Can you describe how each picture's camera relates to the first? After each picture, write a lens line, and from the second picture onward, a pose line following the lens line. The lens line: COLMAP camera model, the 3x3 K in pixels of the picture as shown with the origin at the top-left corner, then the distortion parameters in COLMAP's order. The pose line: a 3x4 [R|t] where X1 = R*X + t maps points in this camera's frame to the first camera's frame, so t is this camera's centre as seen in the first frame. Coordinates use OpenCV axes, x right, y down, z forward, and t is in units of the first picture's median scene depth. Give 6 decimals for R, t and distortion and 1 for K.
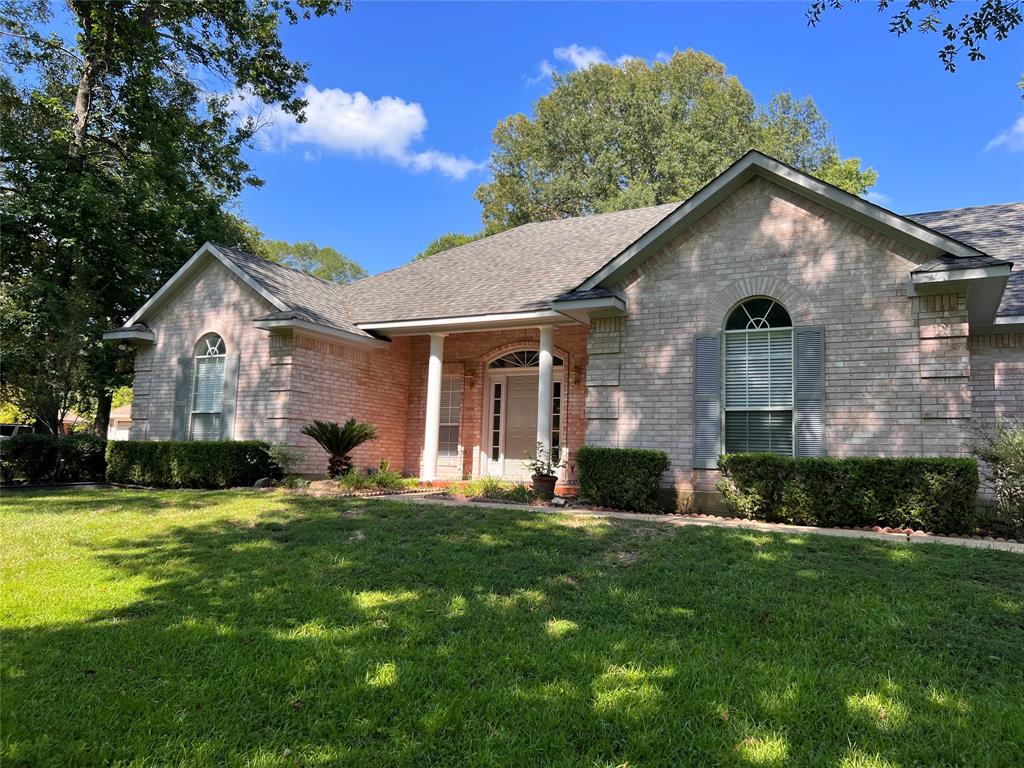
lens RADIAL K [[769.8, 0, 501.4], [0, 769.8, 380.1], [0, 0, 1]] dist [0.014134, -0.001553]
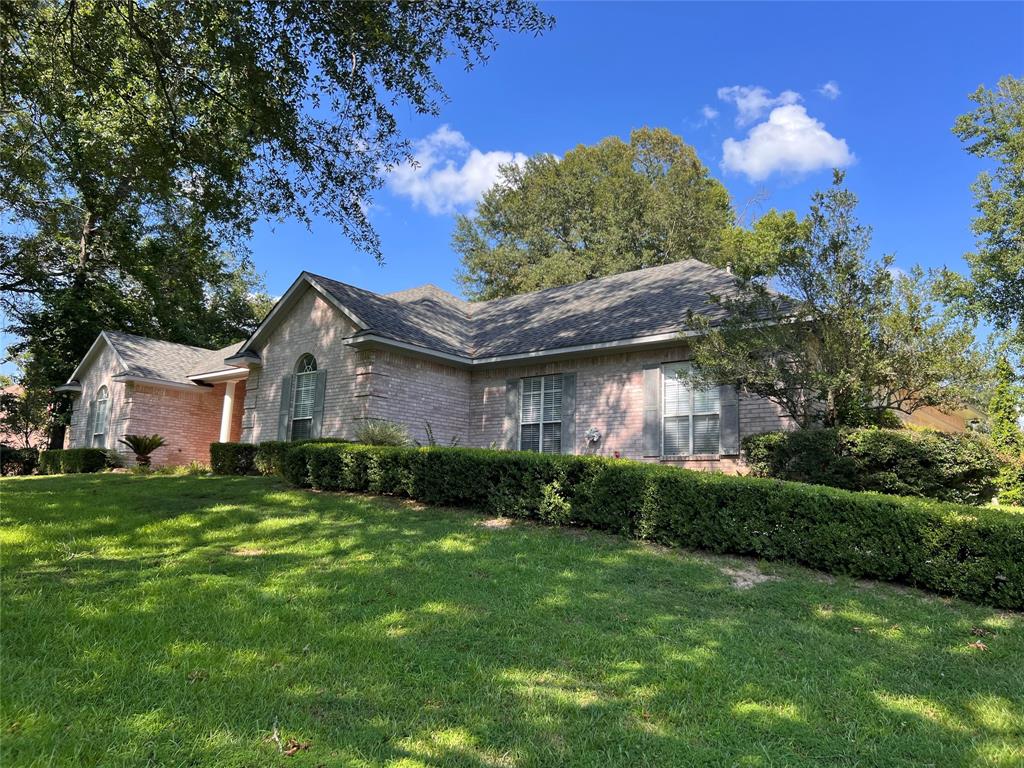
lens RADIAL K [[769.8, 0, 518.0], [0, 769.8, 374.7], [0, 0, 1]] dist [0.014134, -0.001553]
pose [[0.980014, -0.034745, -0.195870, 1.061022], [0.020967, 0.997185, -0.071983, 0.068897], [0.197820, 0.066437, 0.977984, -0.563457]]
